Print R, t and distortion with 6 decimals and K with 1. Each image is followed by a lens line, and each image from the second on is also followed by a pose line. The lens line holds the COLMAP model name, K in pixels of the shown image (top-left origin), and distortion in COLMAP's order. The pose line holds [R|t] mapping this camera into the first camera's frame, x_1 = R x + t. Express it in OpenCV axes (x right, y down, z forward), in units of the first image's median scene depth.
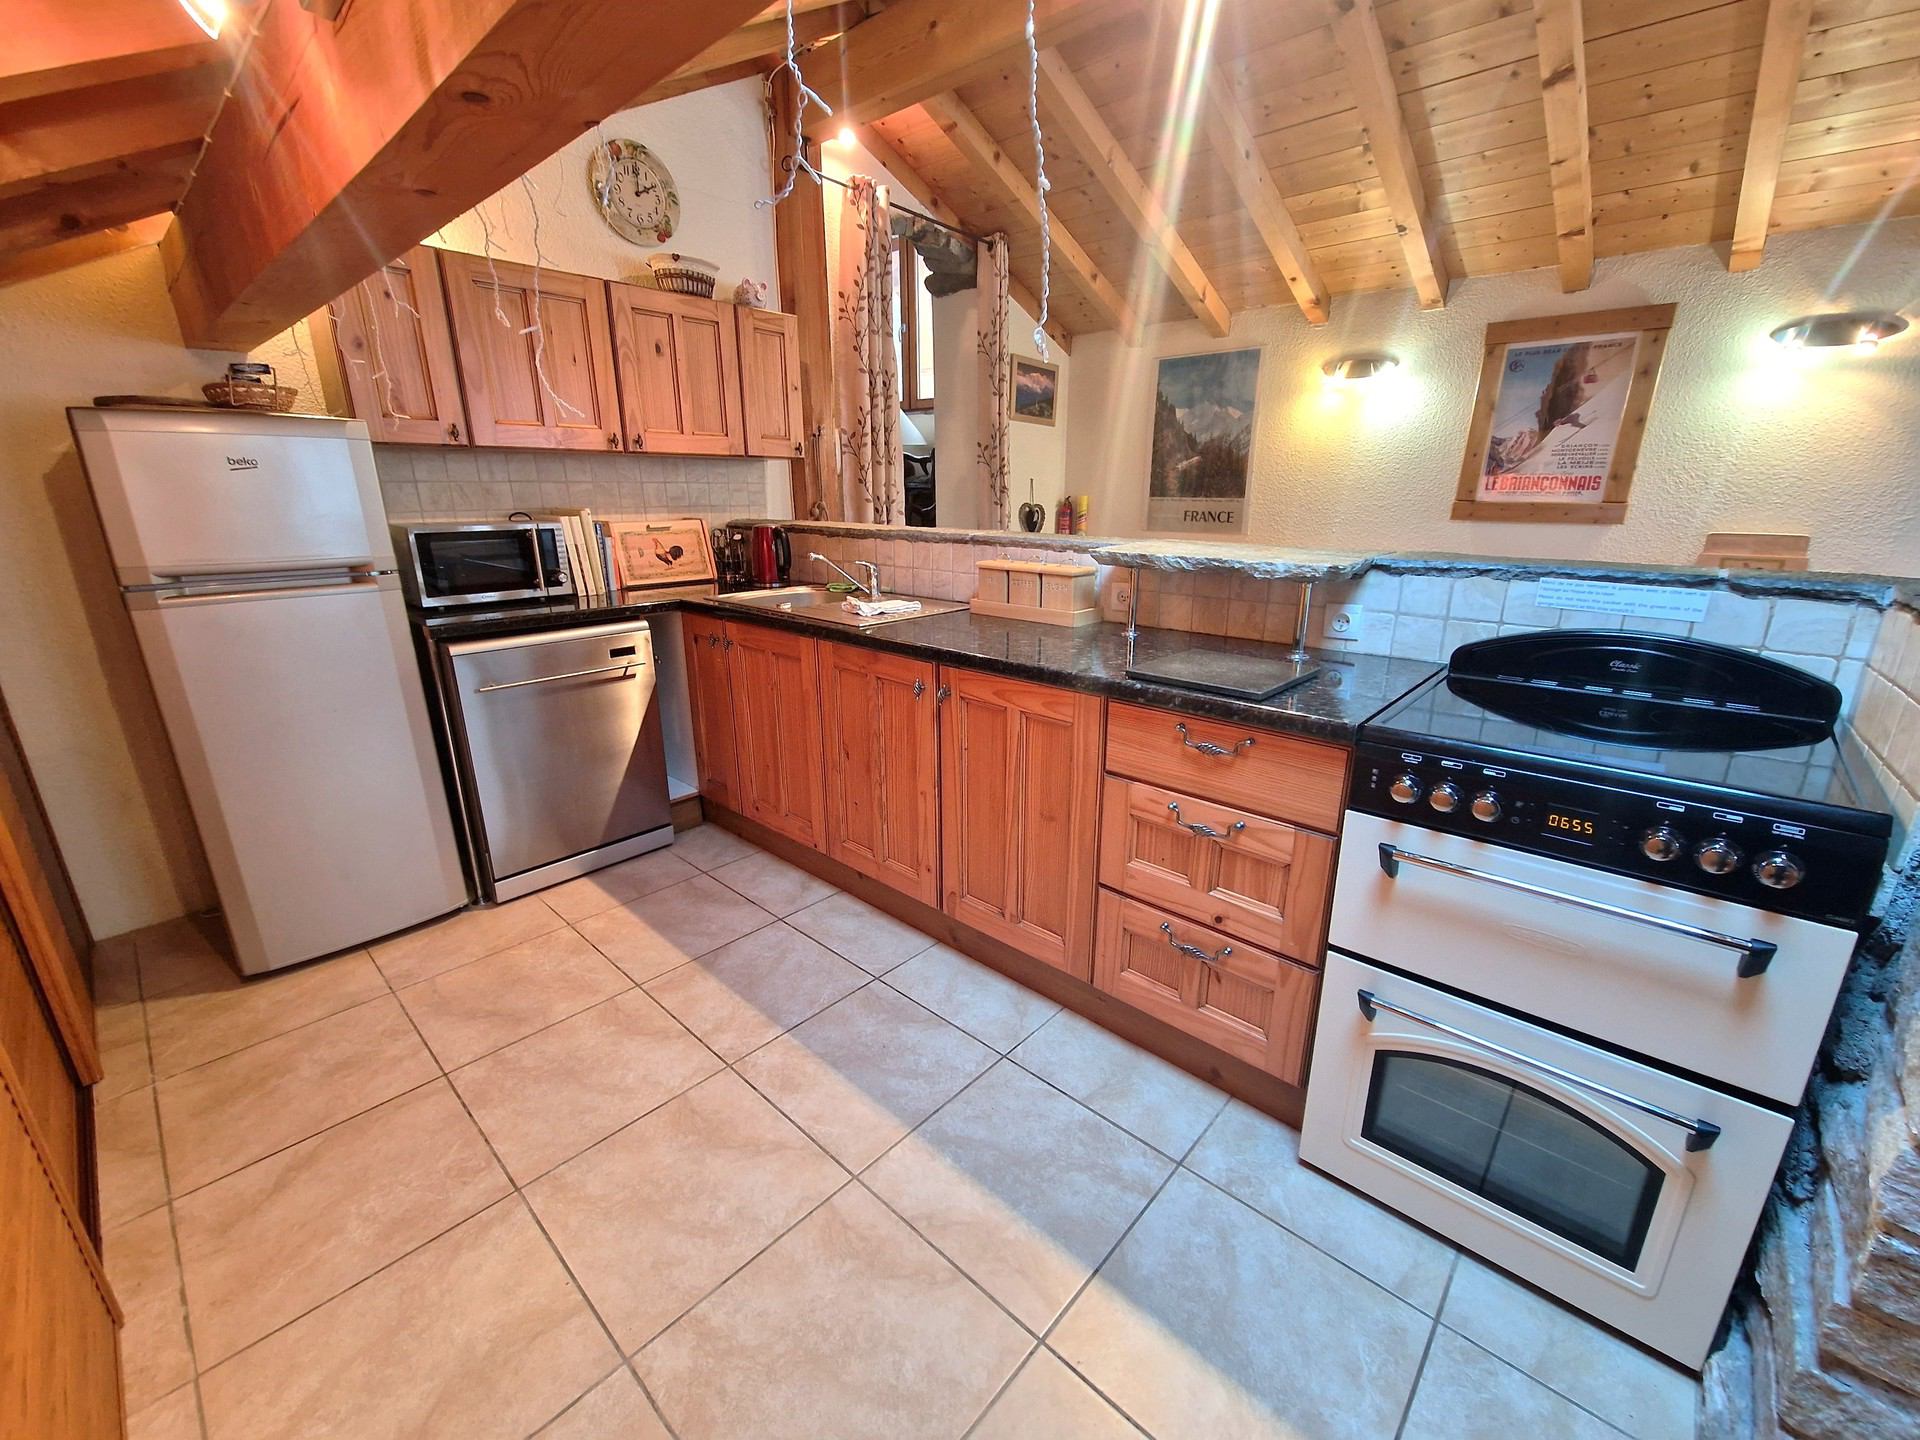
lens RADIAL K [[783.4, 0, 960.0], [0, 783.4, 720.0], [0, 0, 1]] dist [0.001381, 0.000057]
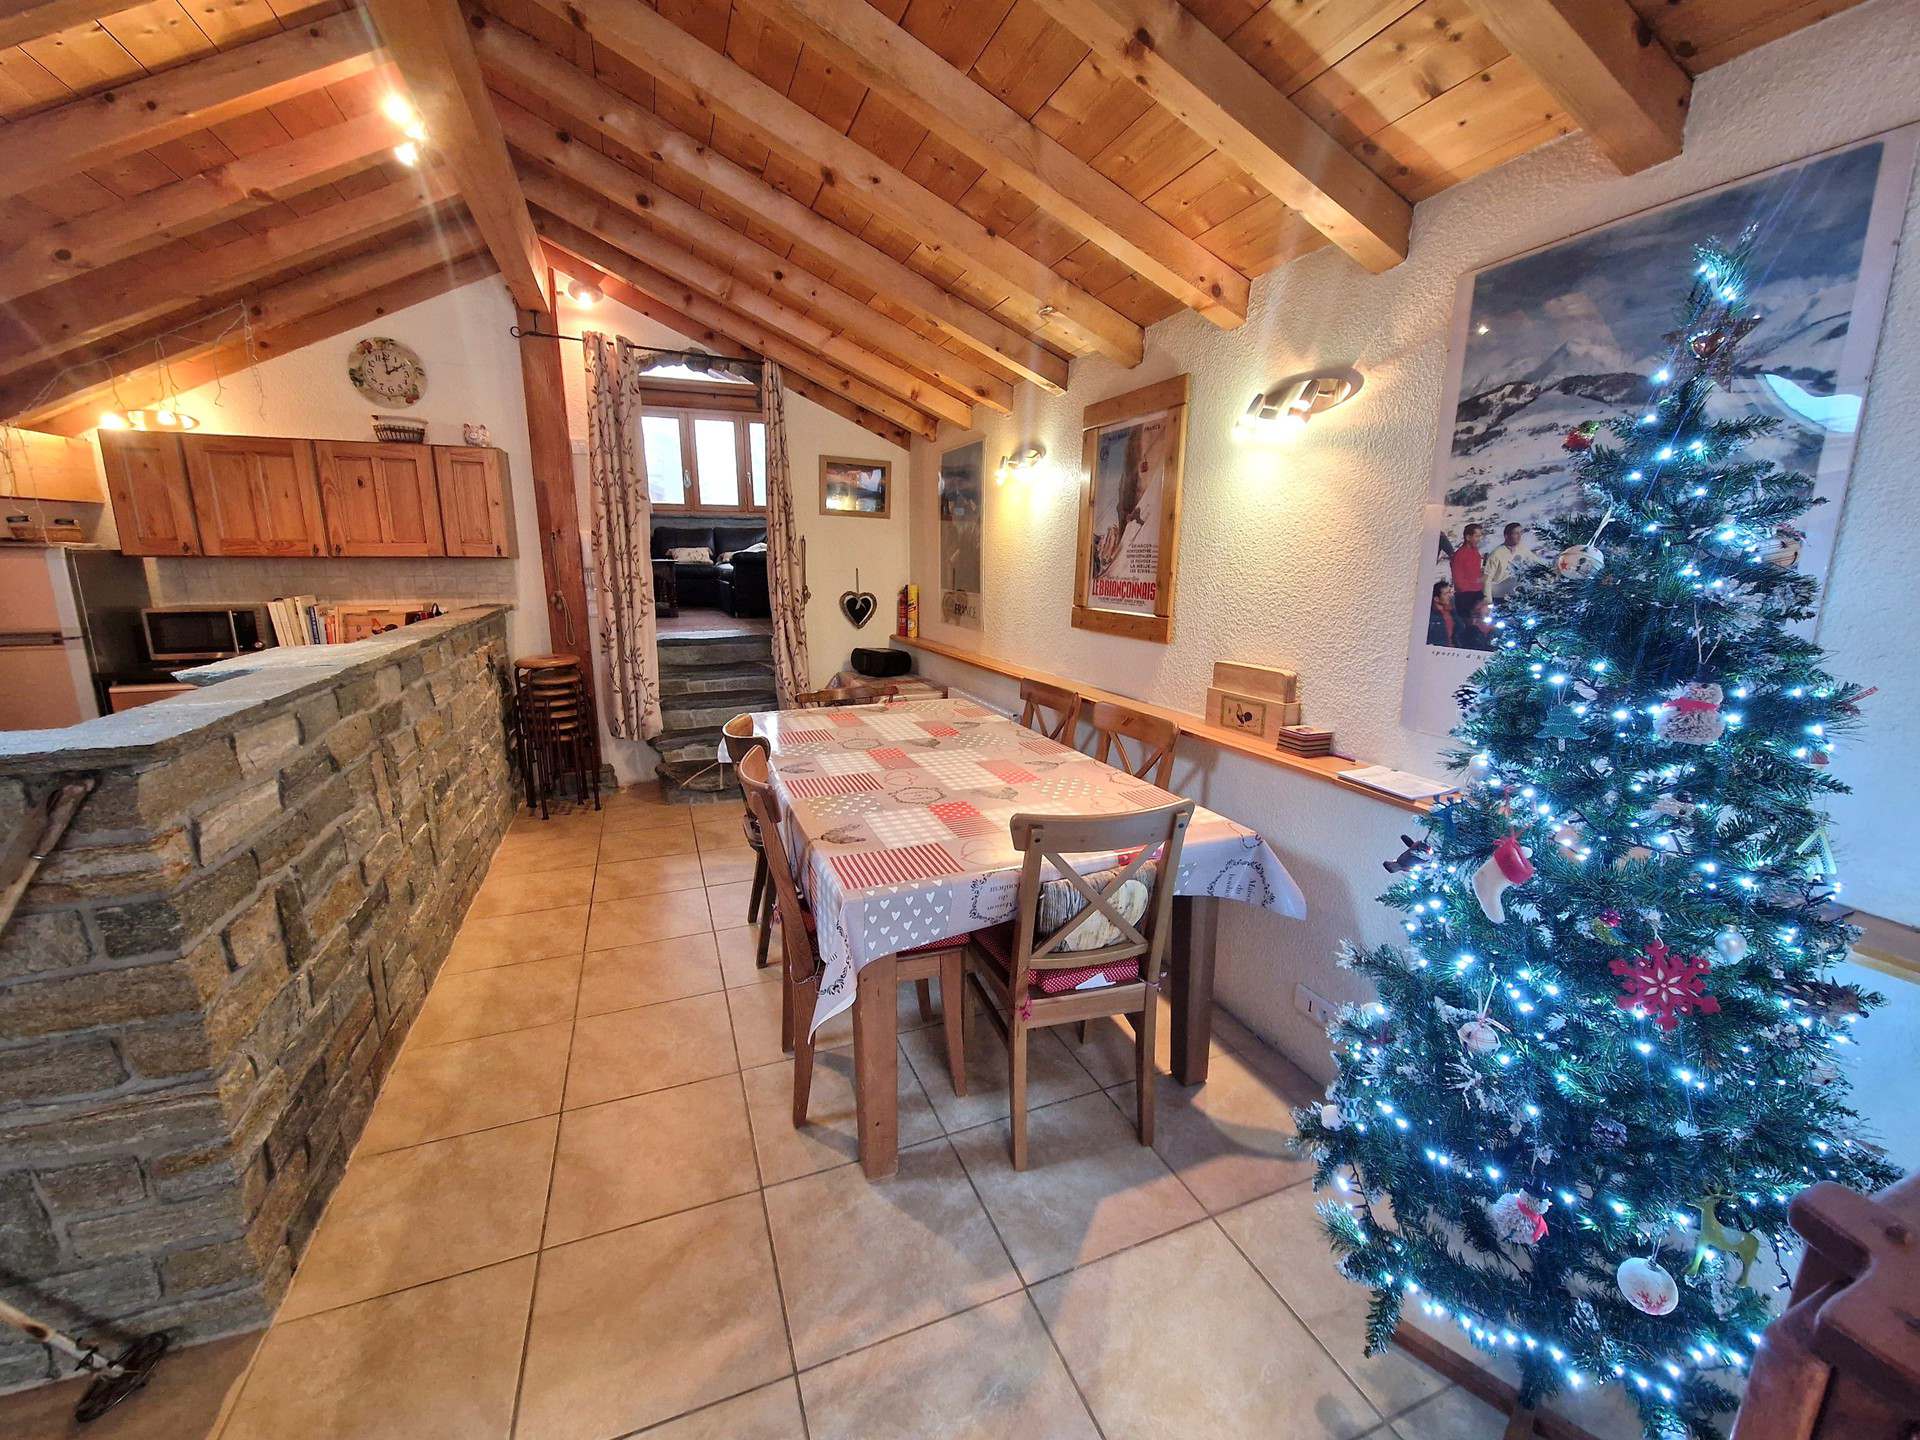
lens RADIAL K [[783.4, 0, 960.0], [0, 783.4, 720.0], [0, 0, 1]] dist [0.001381, 0.000057]
pose [[0.898380, 0.092932, -0.429276, 1.086275], [-0.127768, 0.990388, -0.052986, -0.115457], [0.420225, 0.102450, 0.901618, 0.229493]]
